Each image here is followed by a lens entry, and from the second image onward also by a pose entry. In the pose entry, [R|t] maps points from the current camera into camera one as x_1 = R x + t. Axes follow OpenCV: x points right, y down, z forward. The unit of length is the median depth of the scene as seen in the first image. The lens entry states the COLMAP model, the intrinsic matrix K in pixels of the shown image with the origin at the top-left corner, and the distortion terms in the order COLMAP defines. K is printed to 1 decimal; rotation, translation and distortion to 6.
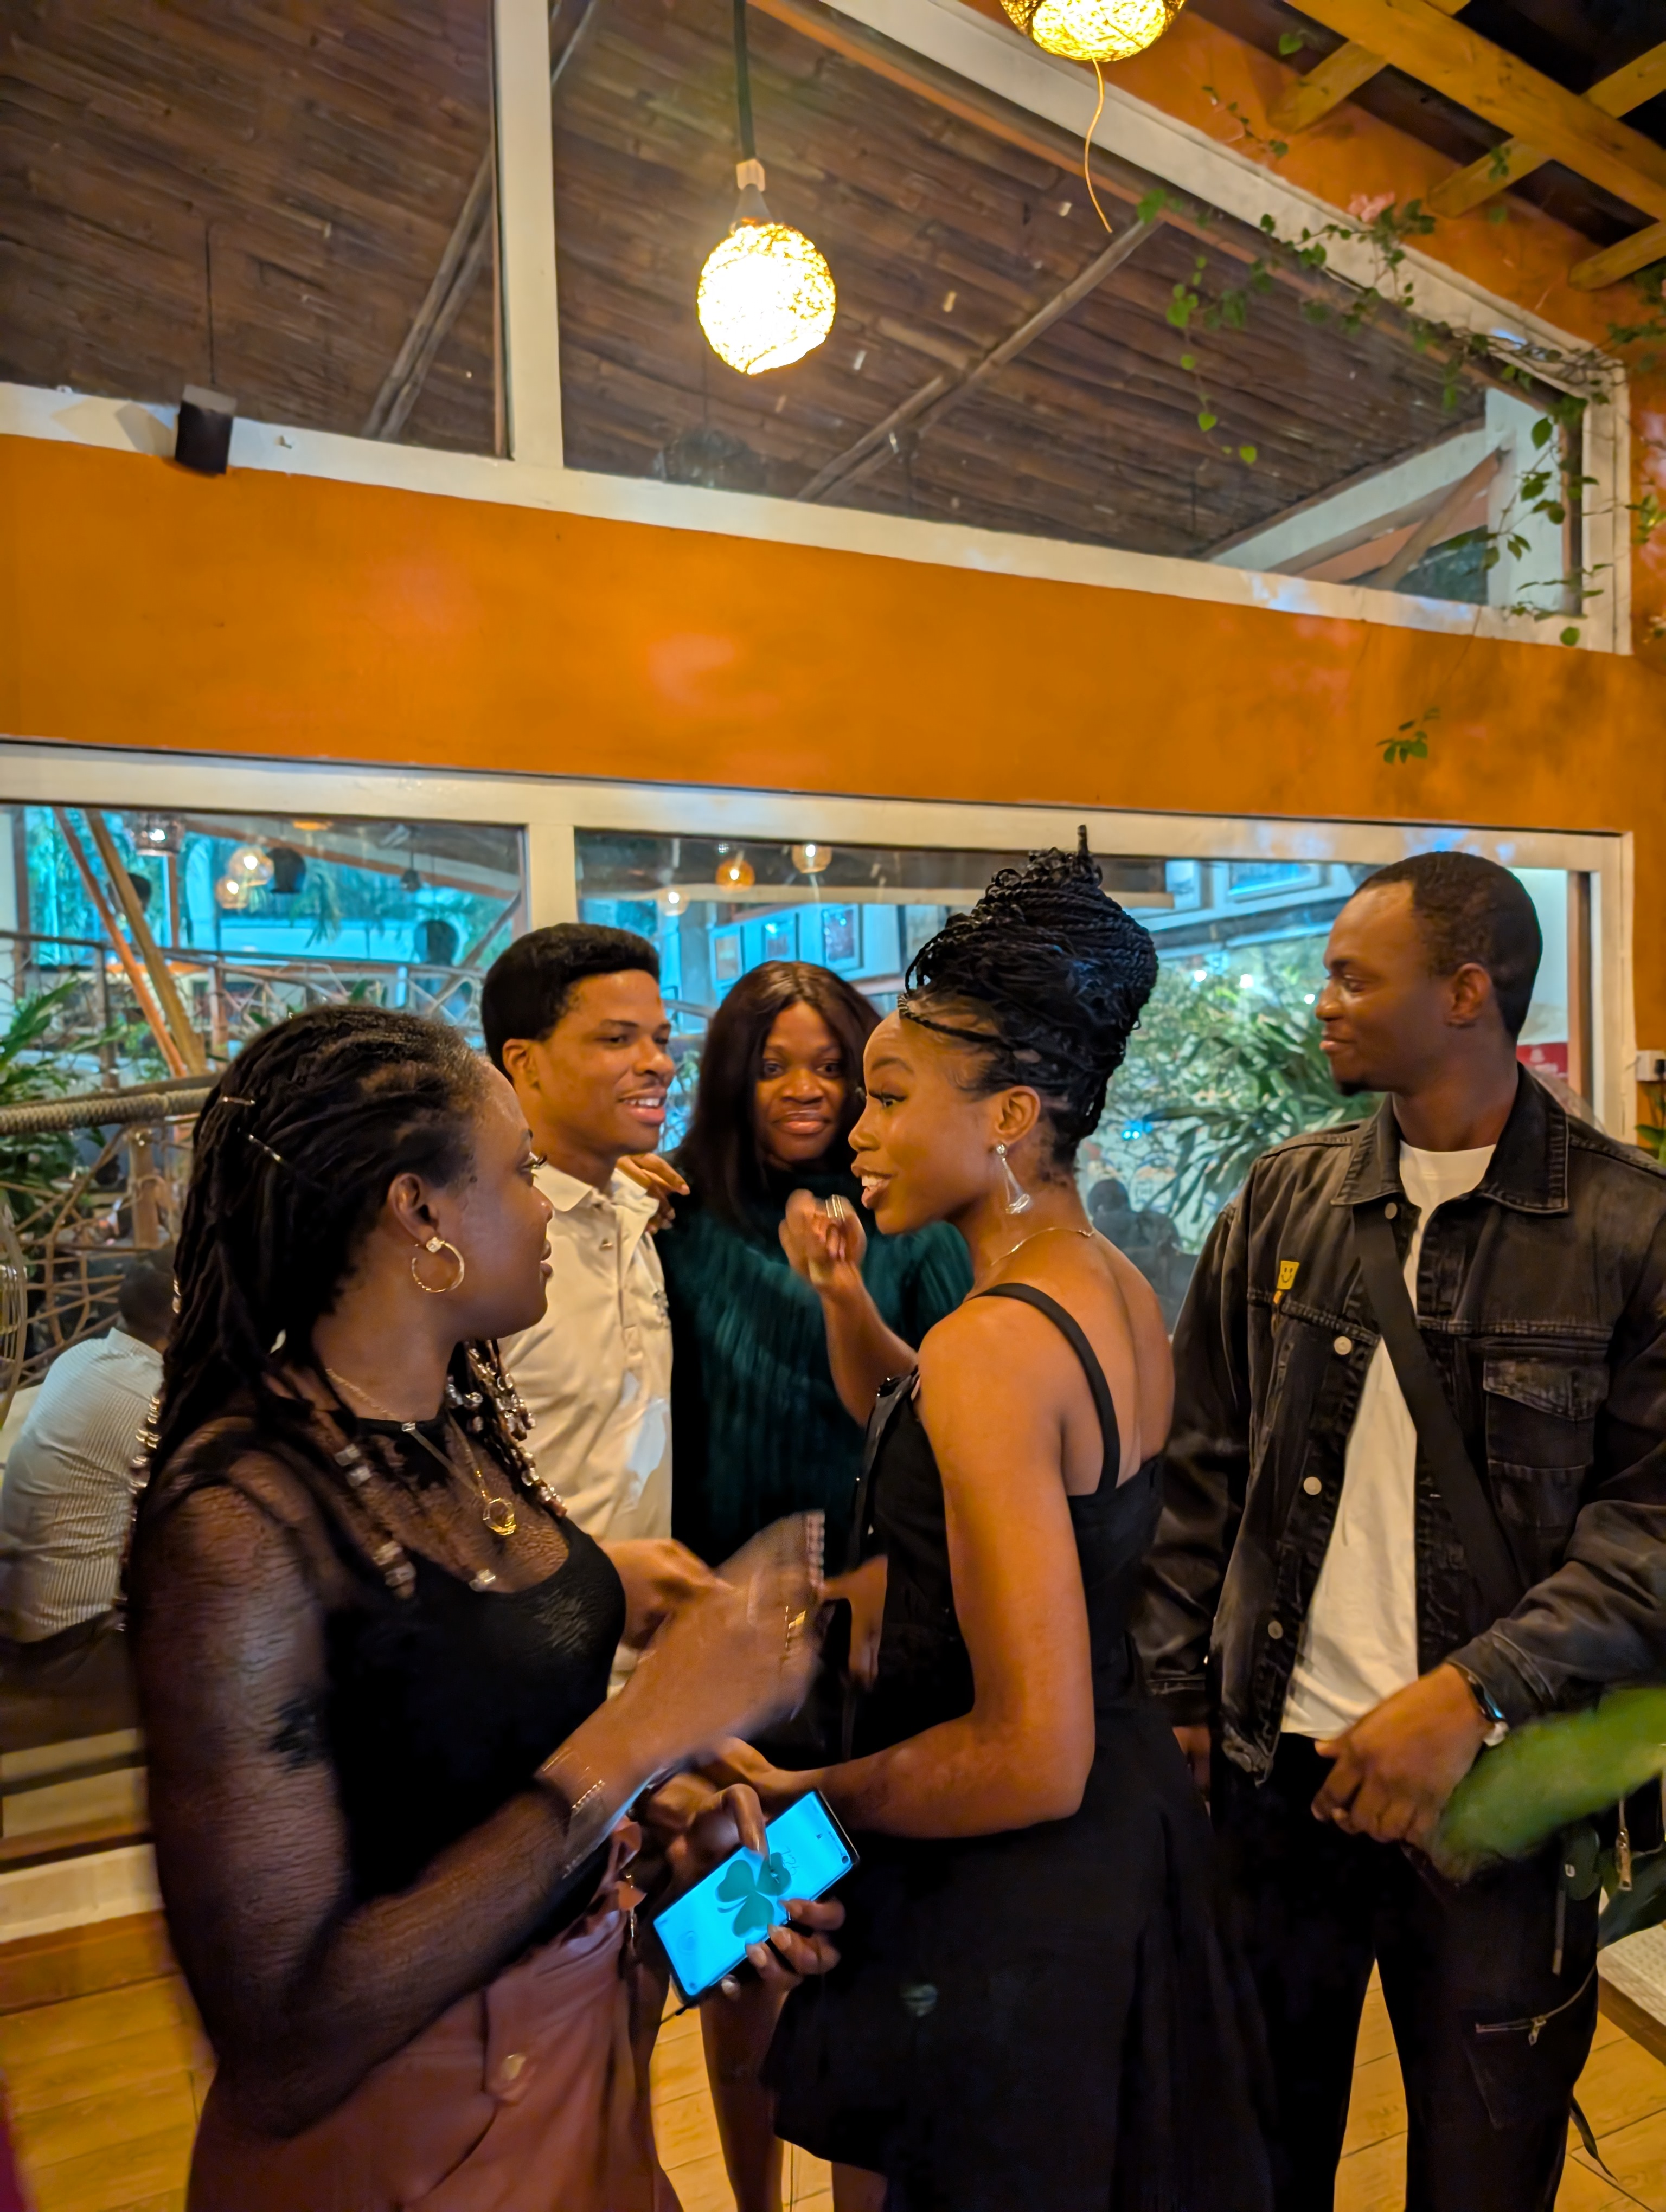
lens RADIAL K [[1578.2, 0, 831.0], [0, 1578.2, 1138.0], [0, 0, 1]] dist [-0.044899, 0.048547]
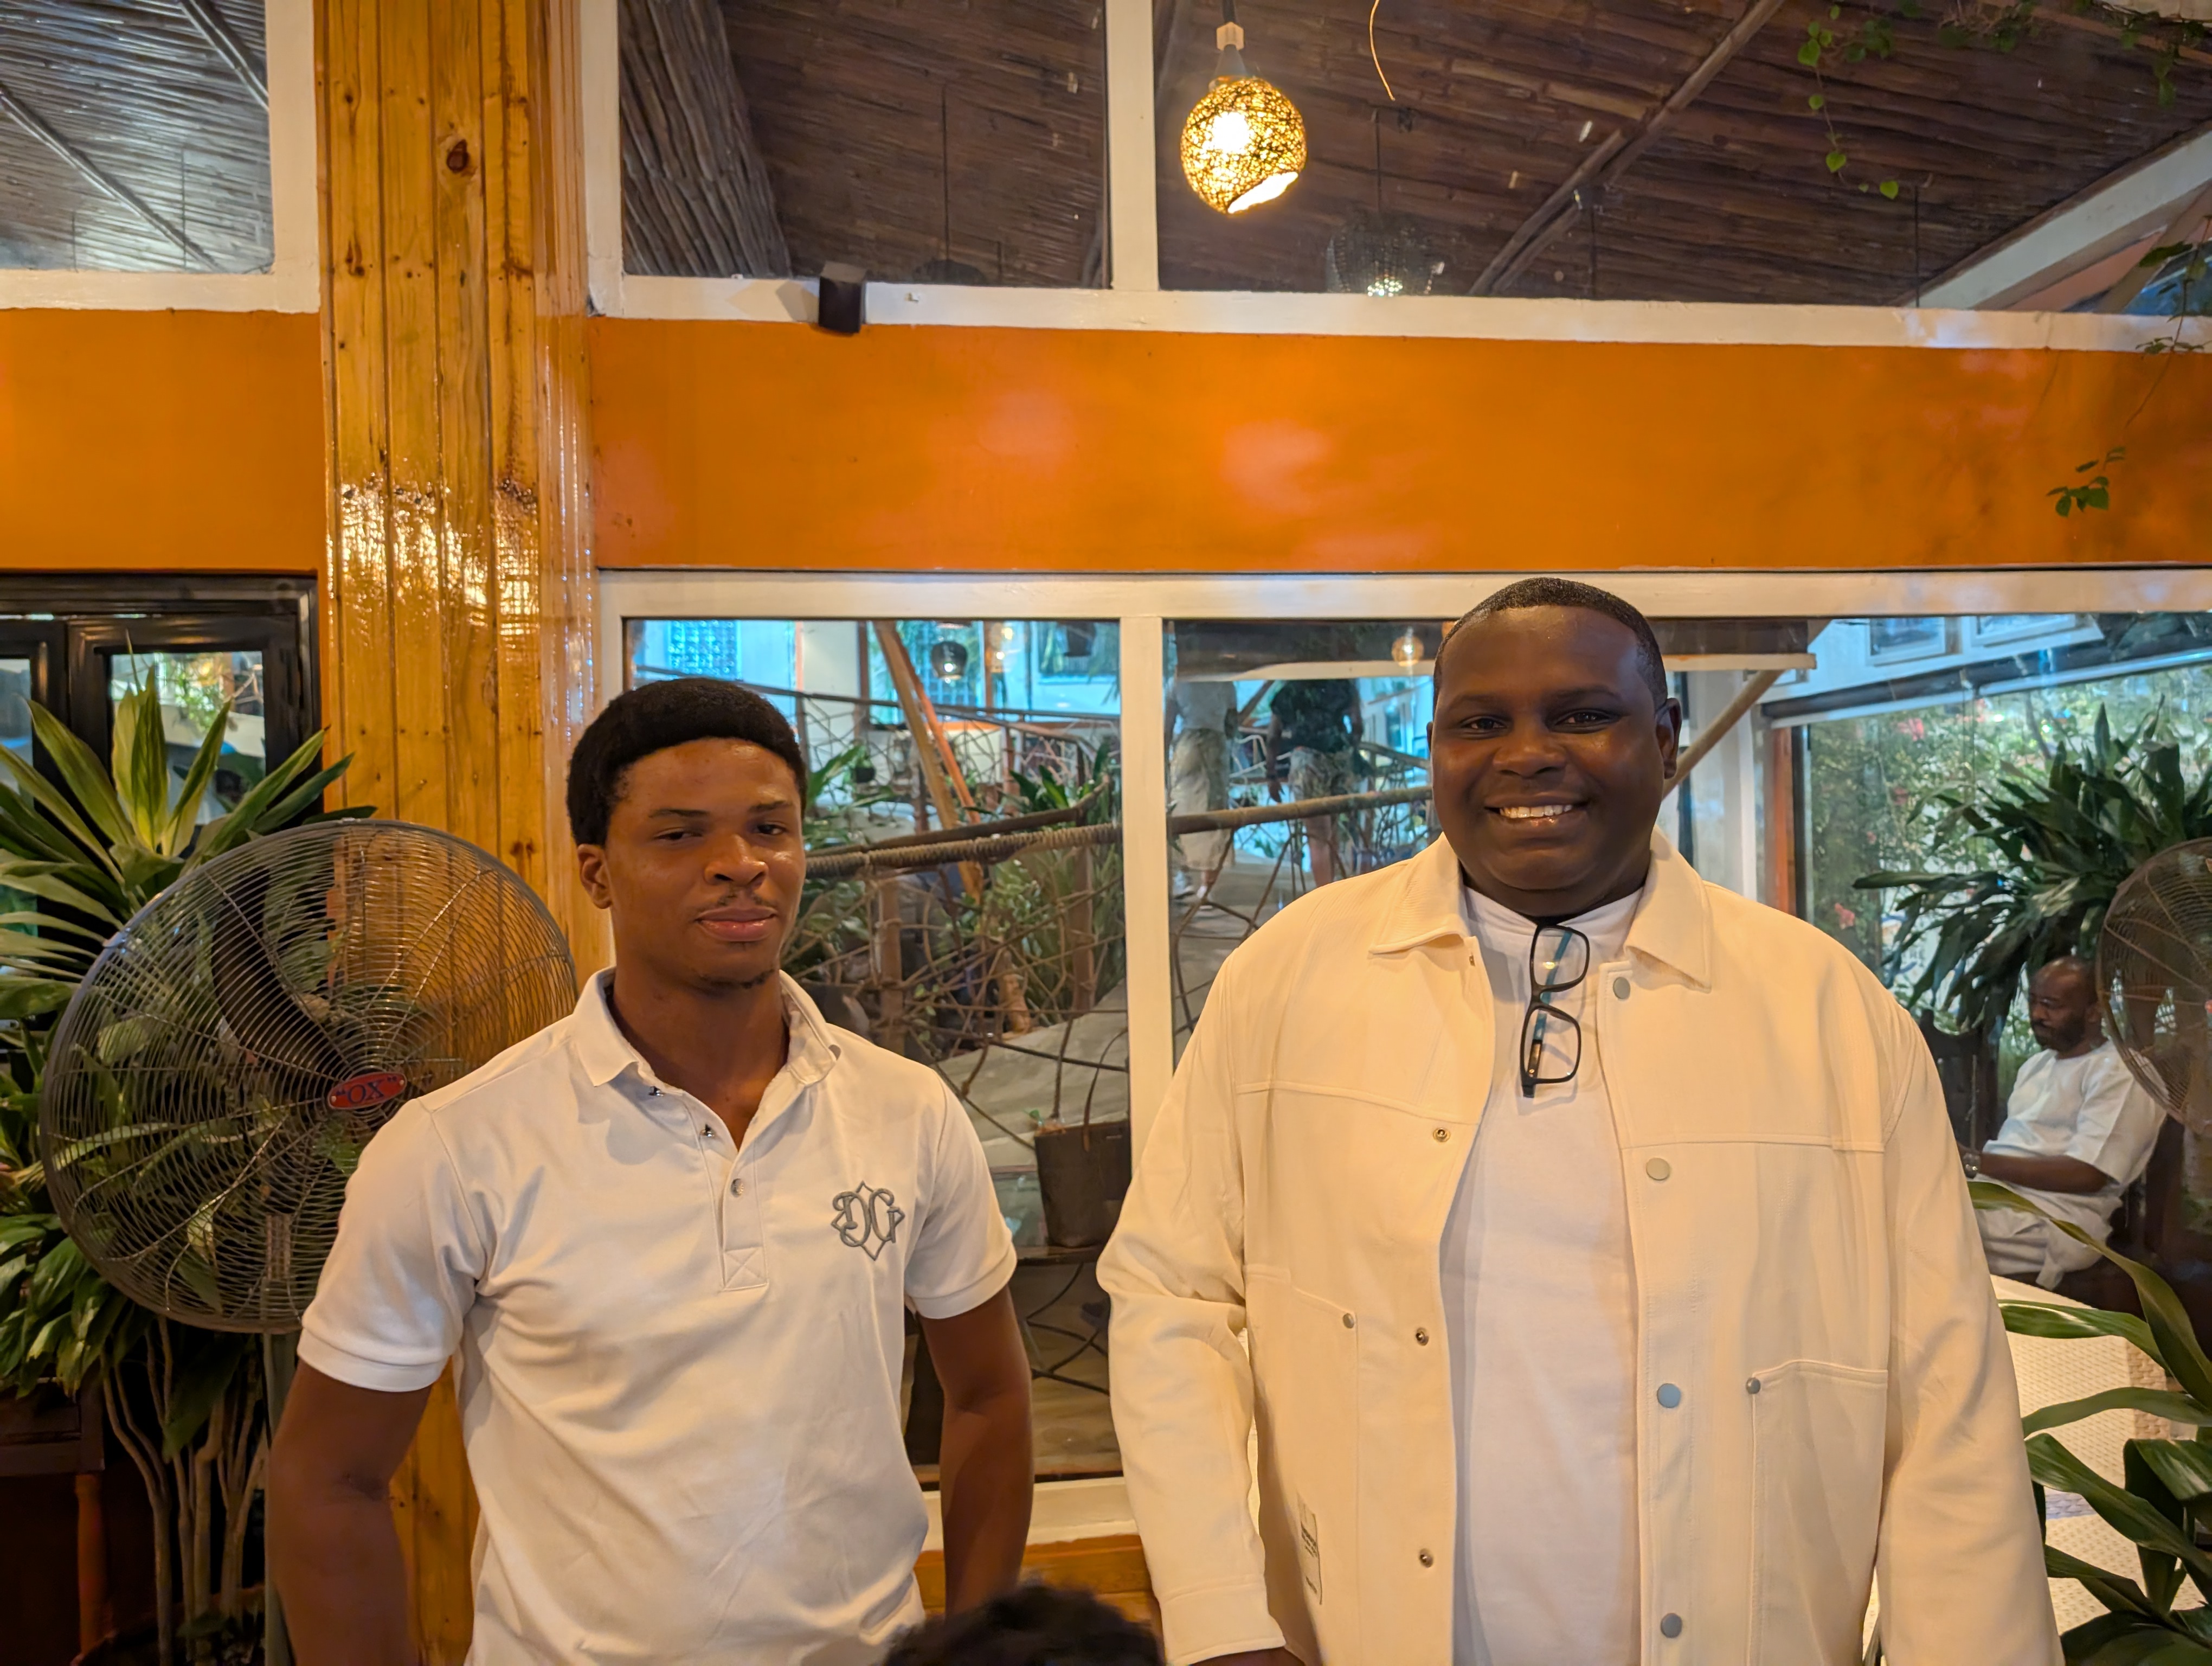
lens RADIAL K [[1548.7, 0, 1106.0], [0, 1548.7, 833.0], [0, 0, 1]] dist [-0.006978, -0.004876]
pose [[0.947085, 0.006336, -0.320920, 0.106788], [-0.016493, 0.999445, -0.028940, -0.013140], [0.320558, 0.032702, 0.946664, -0.016329]]
